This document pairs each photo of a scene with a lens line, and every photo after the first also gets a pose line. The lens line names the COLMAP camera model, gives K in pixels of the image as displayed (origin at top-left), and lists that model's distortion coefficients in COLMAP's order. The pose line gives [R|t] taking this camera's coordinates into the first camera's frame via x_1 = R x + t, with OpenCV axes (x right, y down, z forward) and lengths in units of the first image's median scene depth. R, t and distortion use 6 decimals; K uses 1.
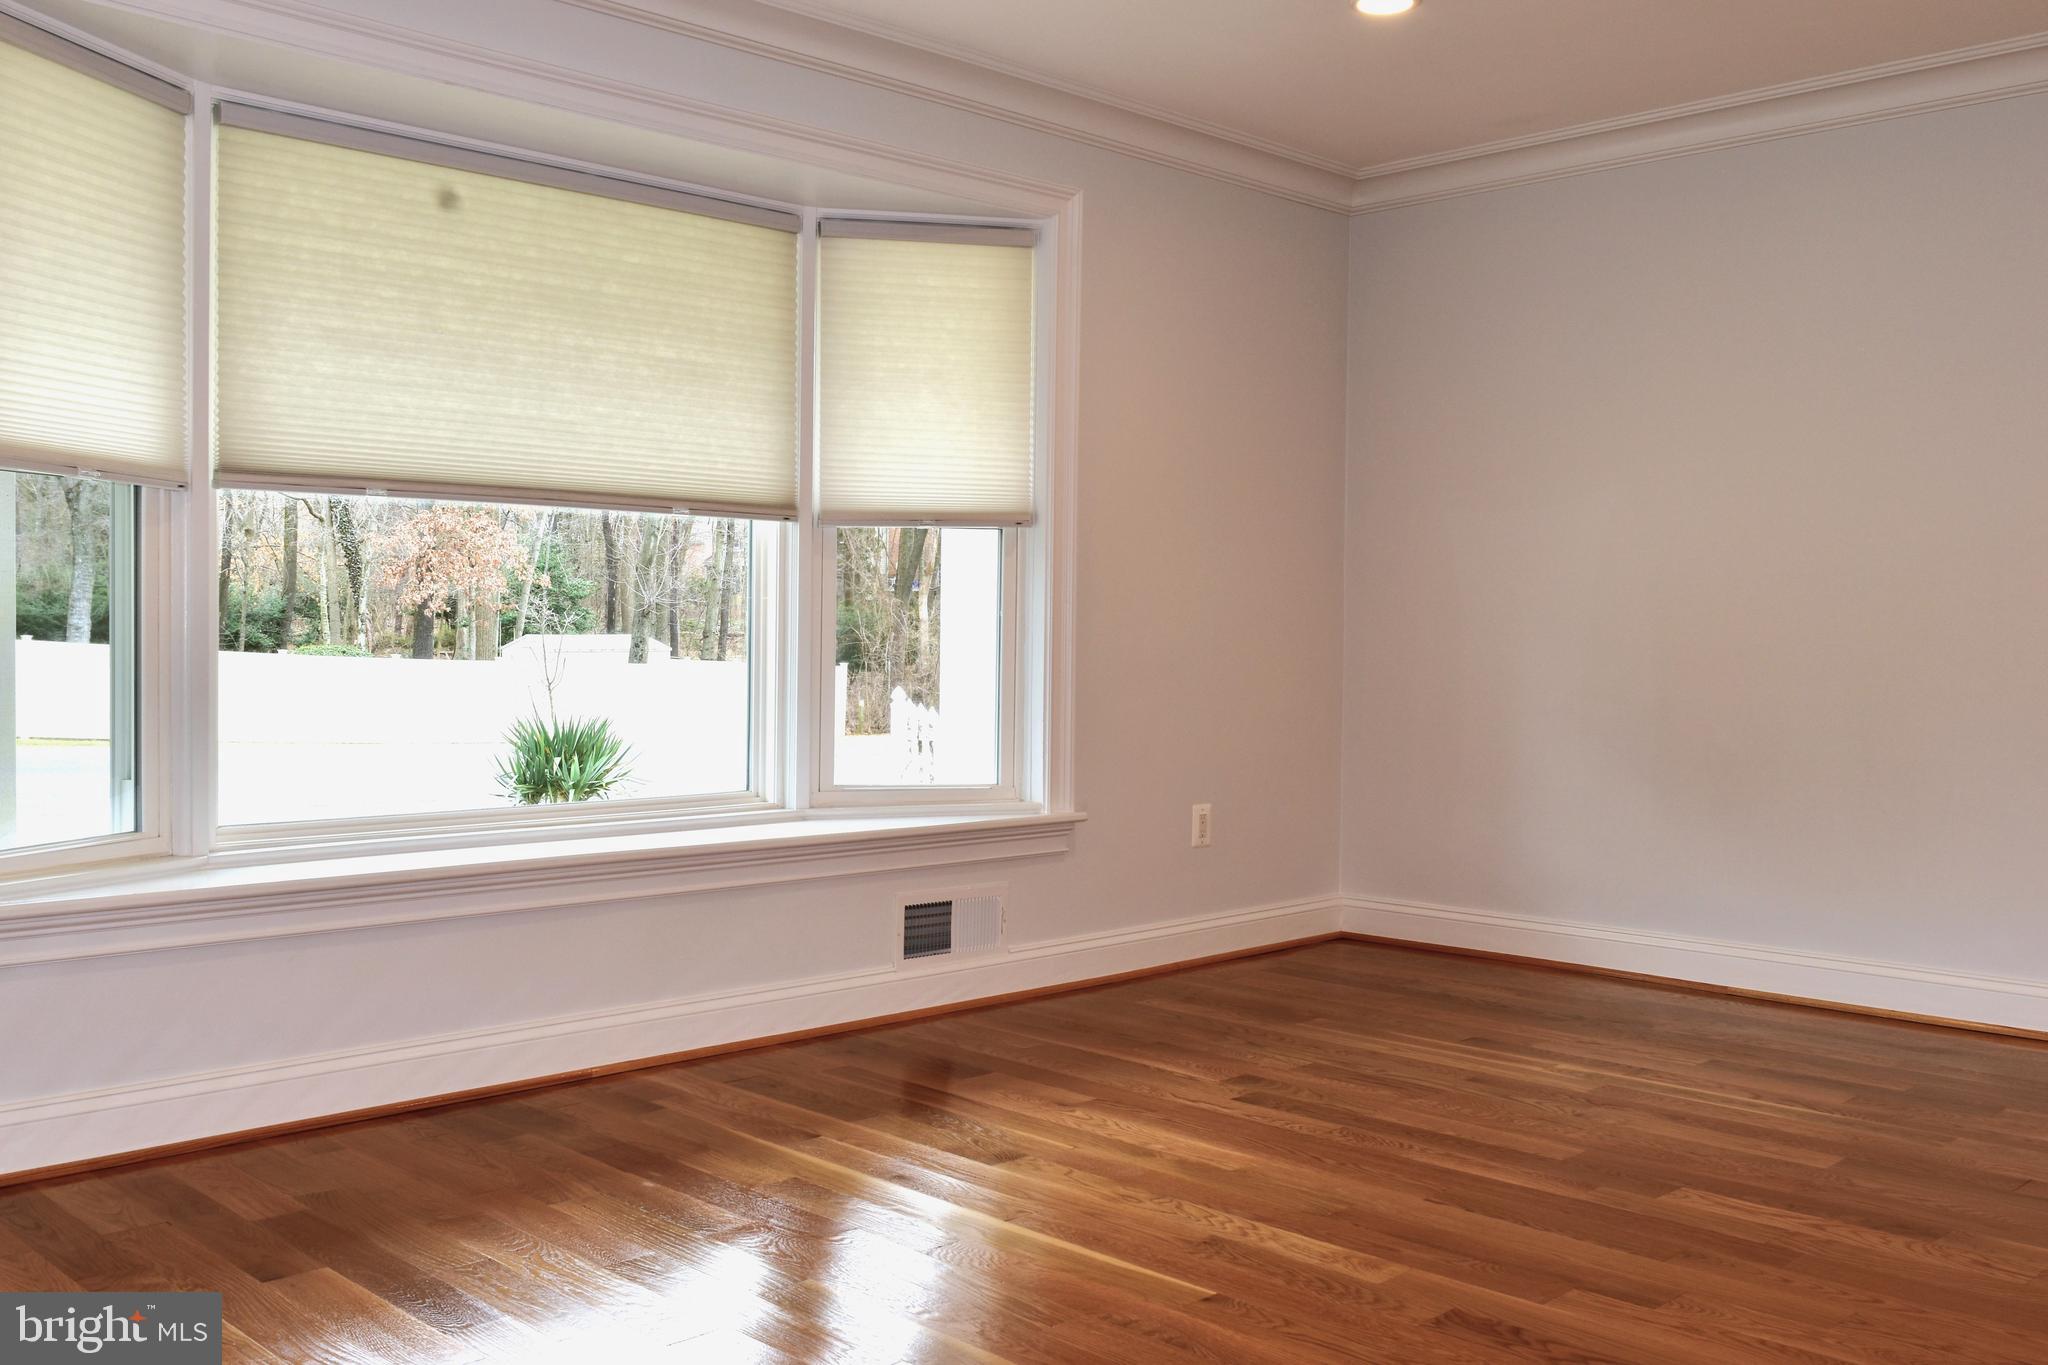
lens RADIAL K [[1875.5, 0, 1043.0], [0, 1875.5, 681.2], [0, 0, 1]] dist [-0.020977, 0.000000]
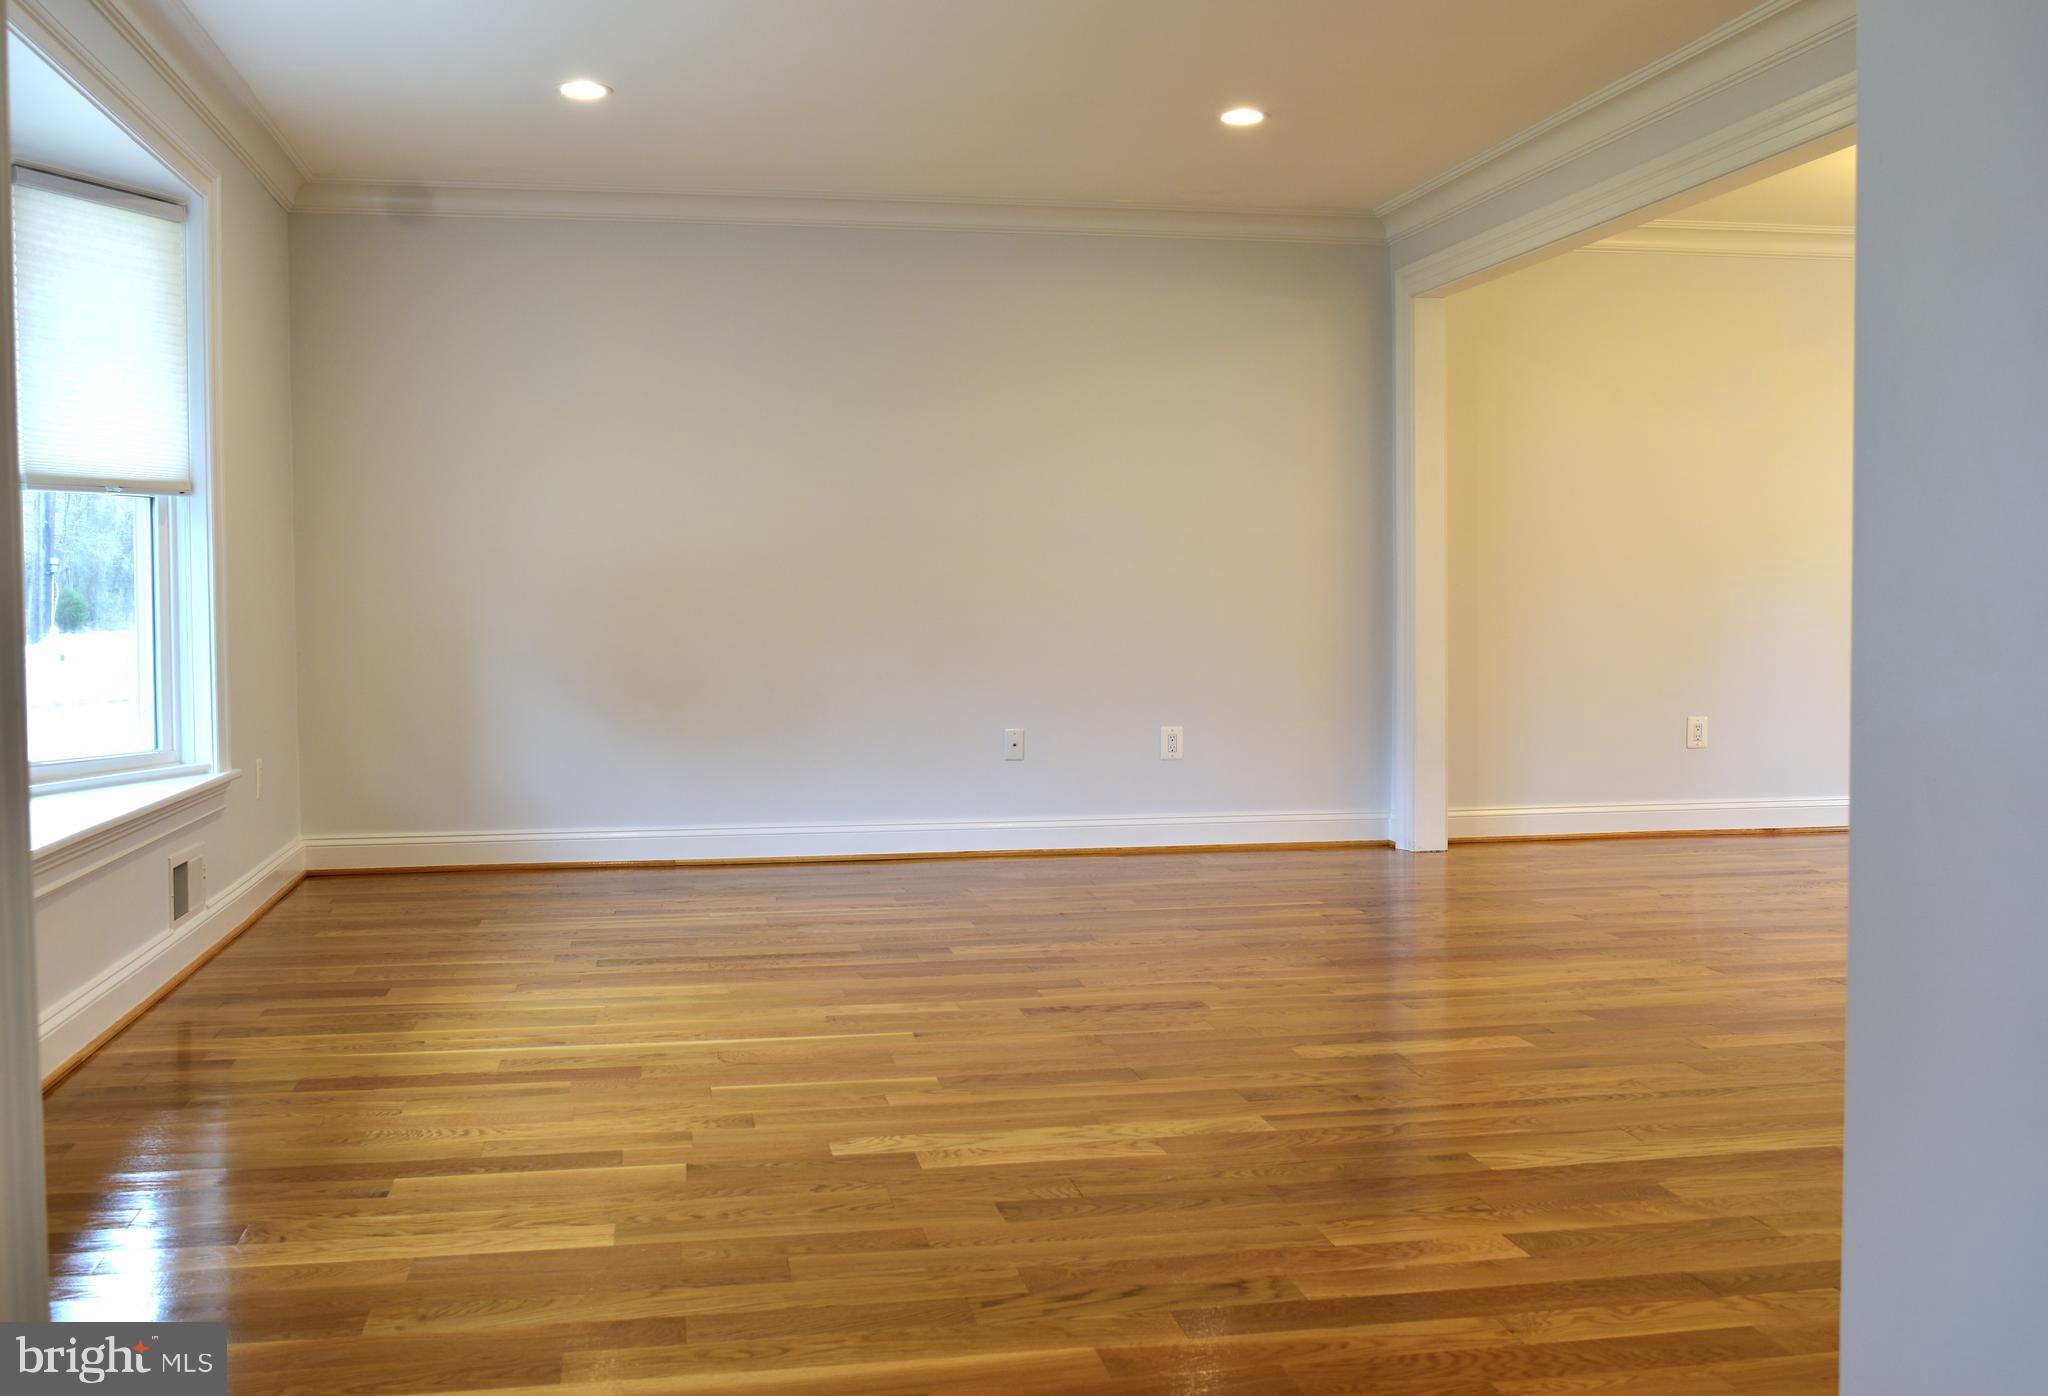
lens RADIAL K [[1944.6, 0, 1013.1], [0, 1944.6, 685.5], [0, 0, 1]] dist [-0.024278, 0.000000]
pose [[0.576931, -0.046996, 0.815440, -0.654530], [0.028660, 0.998893, 0.037292, -0.006049], [-0.816290, 0.001856, 0.577639, 0.023962]]
